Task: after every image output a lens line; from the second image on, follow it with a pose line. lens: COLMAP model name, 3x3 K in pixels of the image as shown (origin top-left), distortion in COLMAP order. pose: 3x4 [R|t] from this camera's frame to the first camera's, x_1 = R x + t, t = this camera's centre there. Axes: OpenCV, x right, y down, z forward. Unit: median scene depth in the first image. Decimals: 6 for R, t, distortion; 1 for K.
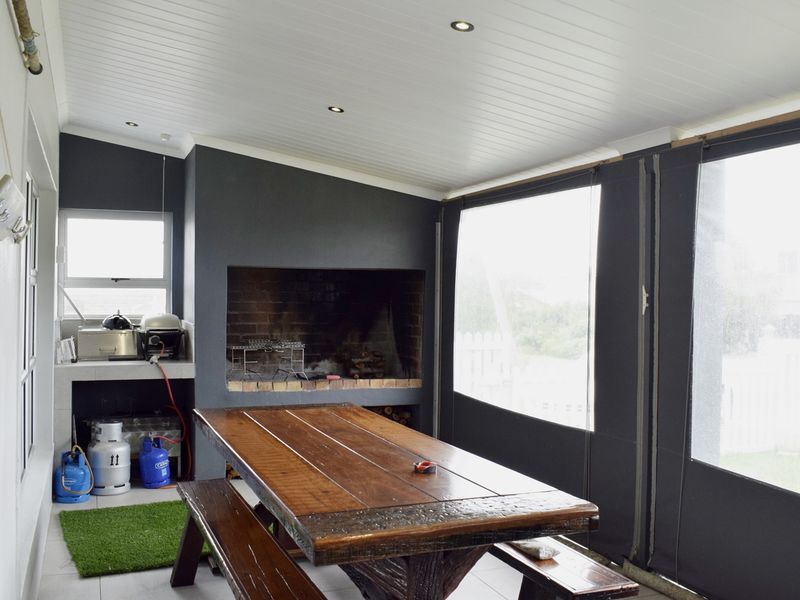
lens RADIAL K [[793.9, 0, 403.4], [0, 793.9, 298.8], [0, 0, 1]] dist [-0.079102, 0.000000]
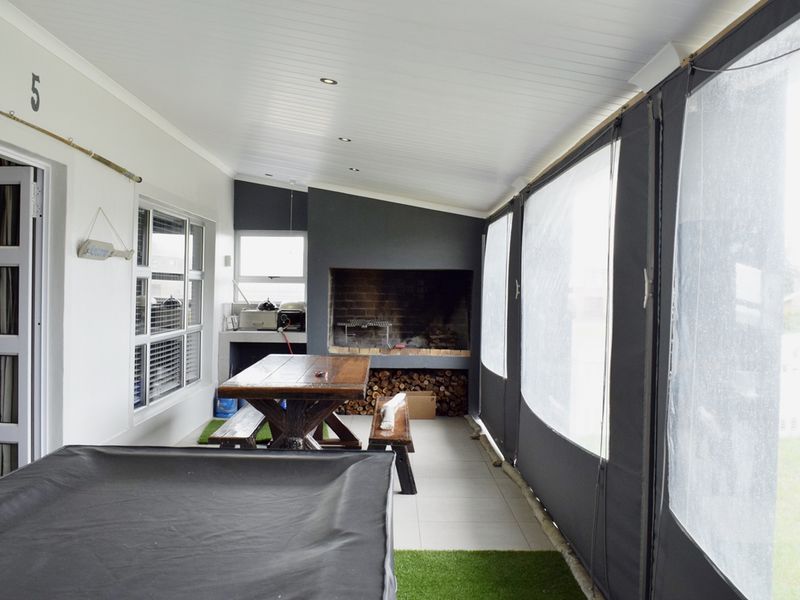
lens RADIAL K [[793.9, 0, 397.8], [0, 793.9, 300.1], [0, 0, 1]] dist [-0.079102, 0.000000]
pose [[0.938833, 0.008911, -0.344257, 0.378916], [-0.008133, 0.999960, 0.003704, 0.011073], [0.344276, -0.000677, 0.938868, -0.321868]]
